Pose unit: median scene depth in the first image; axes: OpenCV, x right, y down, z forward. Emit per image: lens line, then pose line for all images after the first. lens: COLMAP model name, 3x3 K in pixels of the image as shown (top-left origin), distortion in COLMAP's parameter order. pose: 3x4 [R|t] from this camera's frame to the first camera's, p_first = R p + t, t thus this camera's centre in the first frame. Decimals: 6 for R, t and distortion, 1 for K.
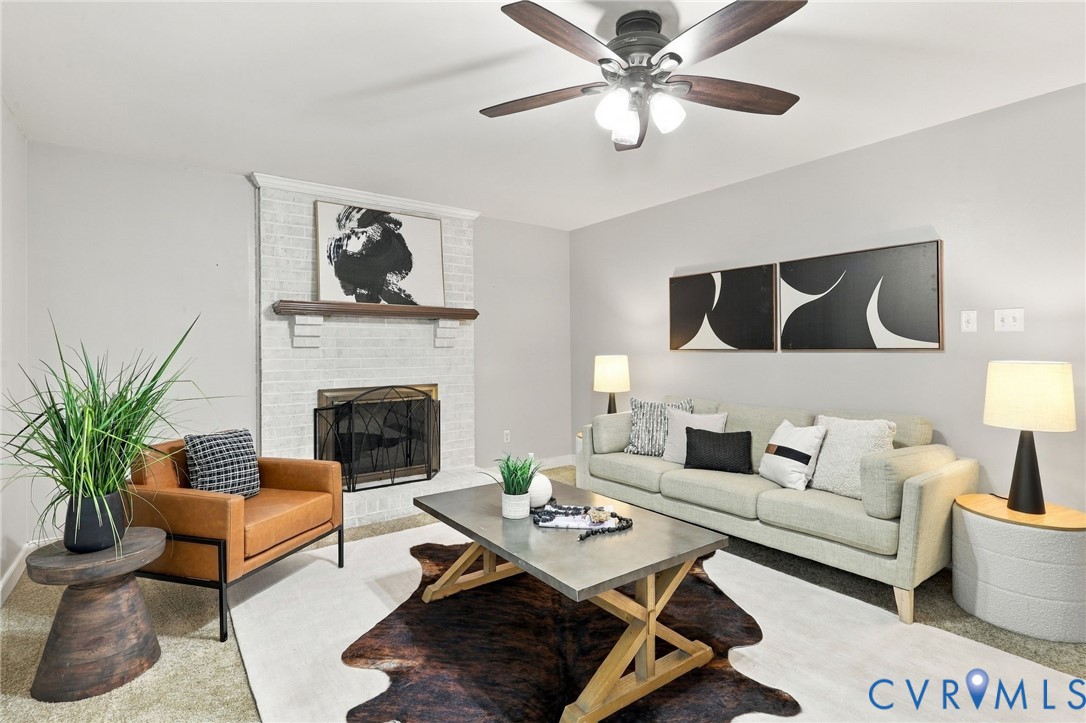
lens RADIAL K [[516.0, 0, 502.5], [0, 516.0, 350.1], [0, 0, 1]] dist [0.001995, 0.001070]
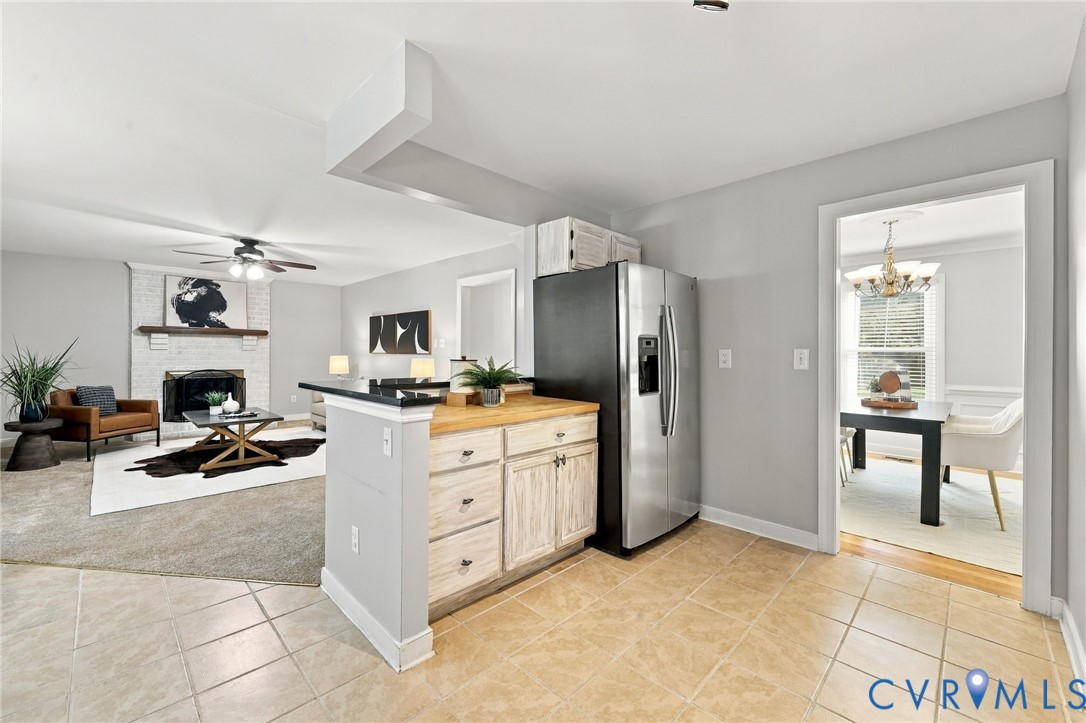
lens RADIAL K [[444.3, 0, 517.7], [0, 444.3, 355.0], [0, 0, 1]] dist [0.002022, -0.000010]
pose [[0.988894, 0.013148, 0.148038, 0.720315], [-0.014144, 0.999884, 0.005680, -0.013121], [-0.147946, -0.007711, 0.988965, -0.879692]]
